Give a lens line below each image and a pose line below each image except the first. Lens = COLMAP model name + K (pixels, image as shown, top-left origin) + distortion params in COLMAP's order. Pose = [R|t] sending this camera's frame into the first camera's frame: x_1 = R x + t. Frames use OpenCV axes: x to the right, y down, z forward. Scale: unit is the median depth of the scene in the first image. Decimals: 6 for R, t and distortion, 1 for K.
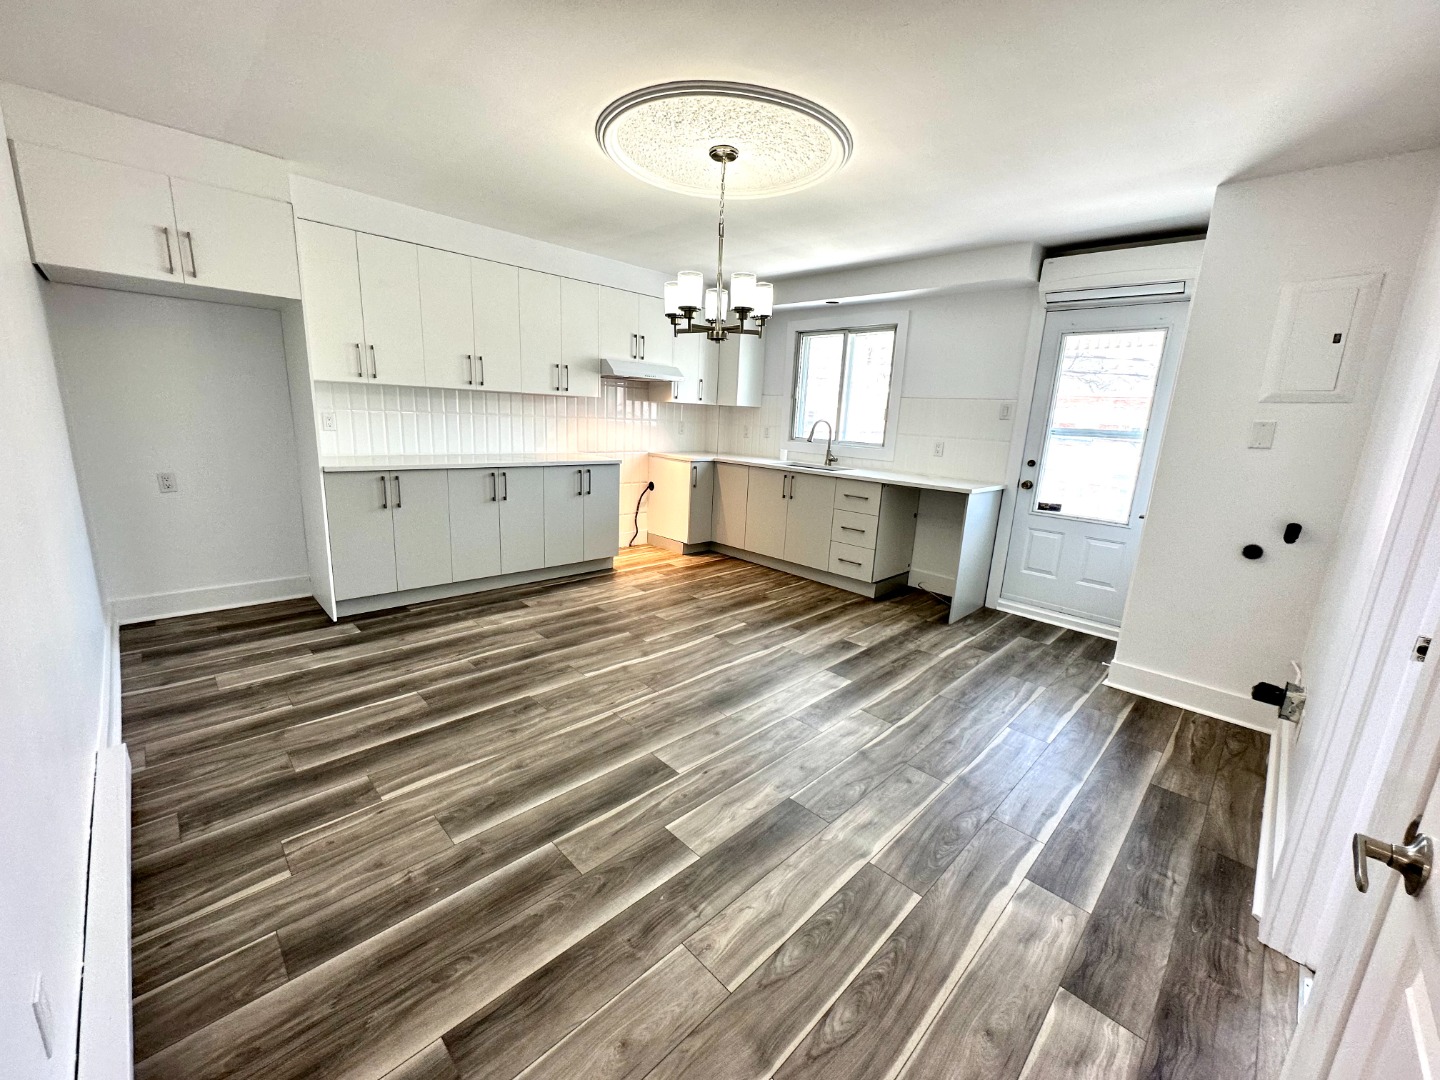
lens RADIAL K [[573.3, 0, 718.5], [0, 573.3, 540.8], [0, 0, 1]] dist [0.000287, -0.000244]
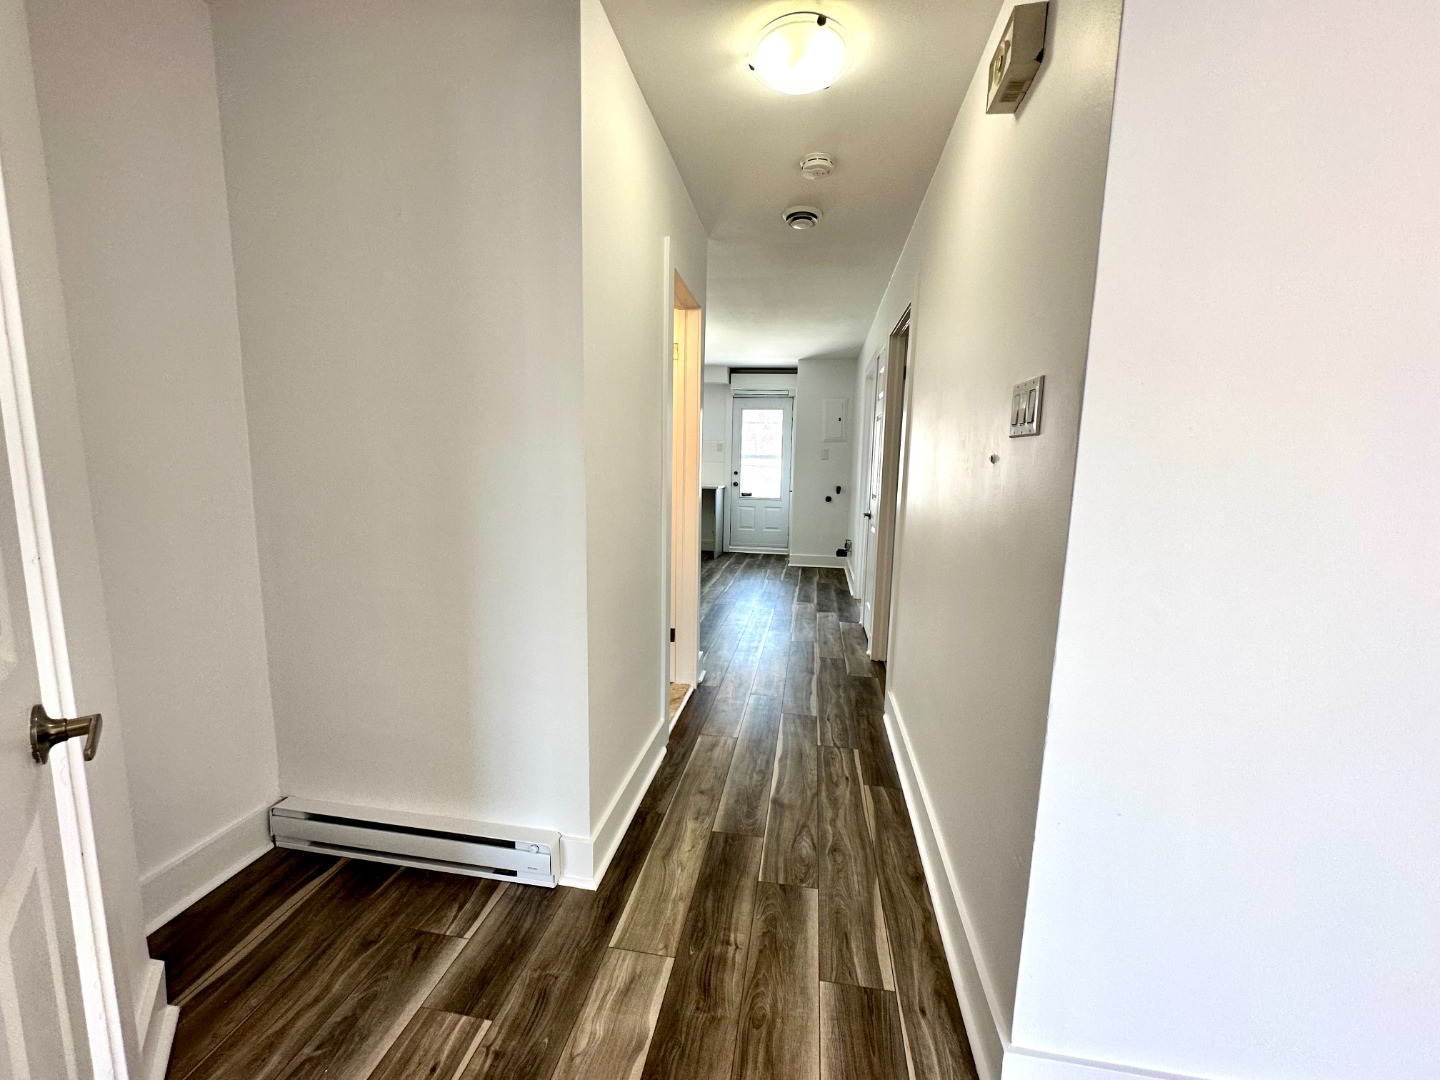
lens RADIAL K [[573.3, 0, 722.9], [0, 573.3, 539.9], [0, 0, 1]] dist [0.000287, -0.000244]
pose [[0.808954, -0.112986, 0.576912, -0.731992], [0.148331, 0.988834, -0.014333, 0.127134], [-0.568851, 0.097168, 0.816681, -0.623990]]
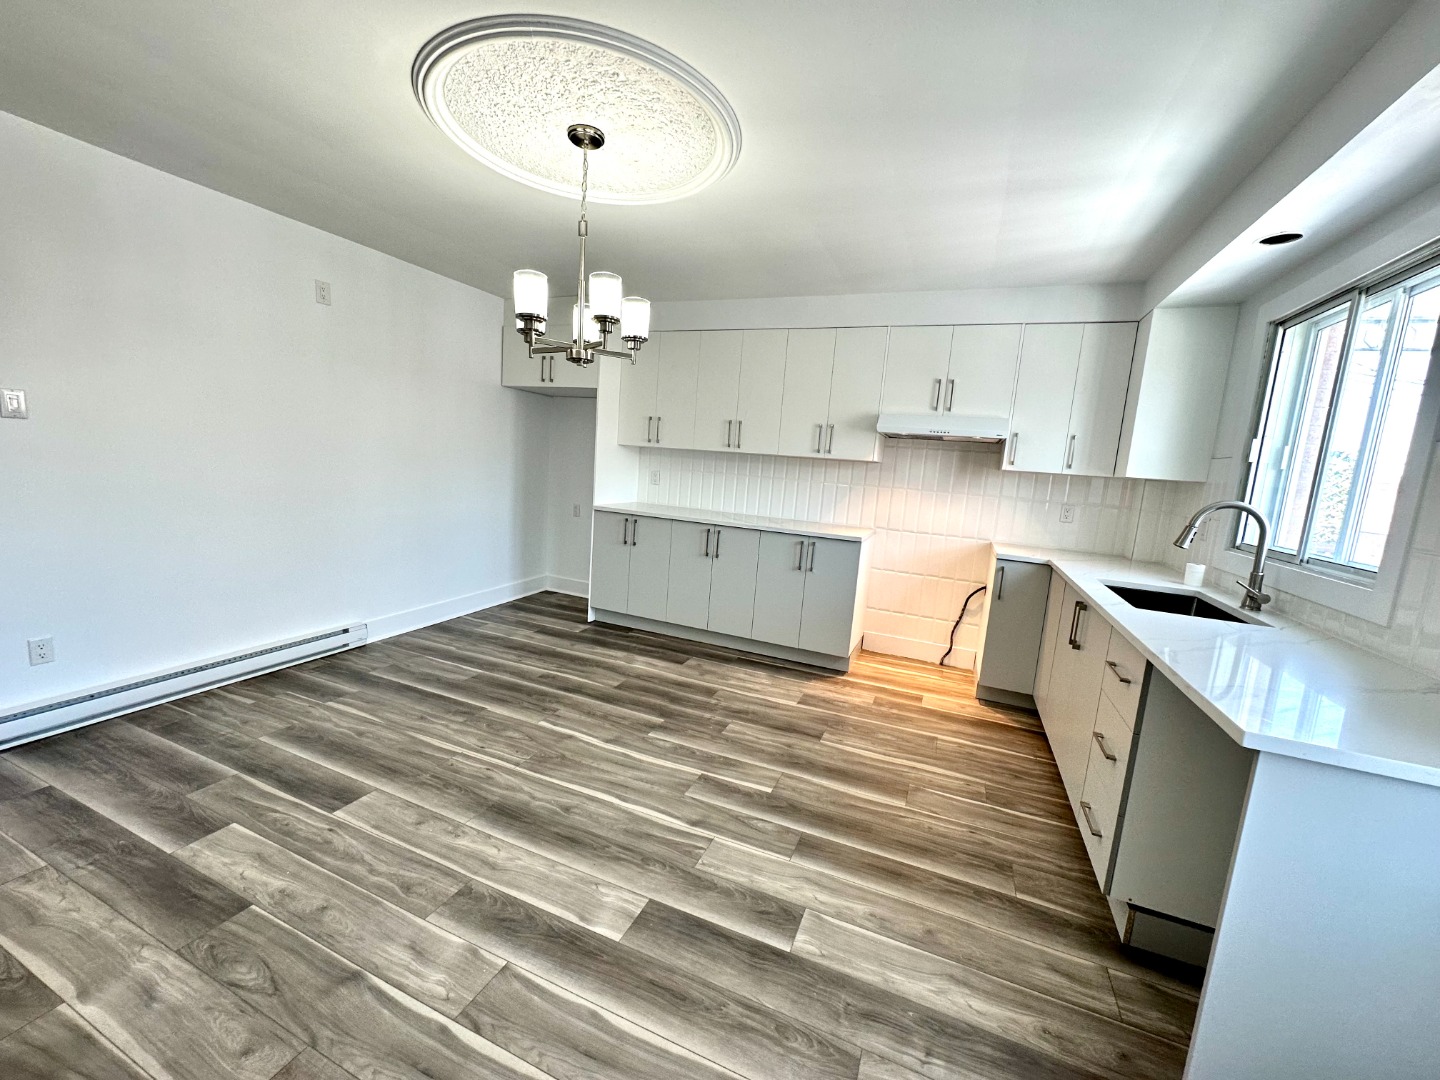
lens RADIAL K [[573.3, 0, 722.9], [0, 573.3, 538.6], [0, 0, 1]] dist [0.000287, -0.000244]
pose [[0.383840, 0.103065, -0.917630, 0.620141], [-0.252823, 0.967508, 0.002913, -0.122457], [0.888115, 0.230880, 0.397425, 0.678816]]
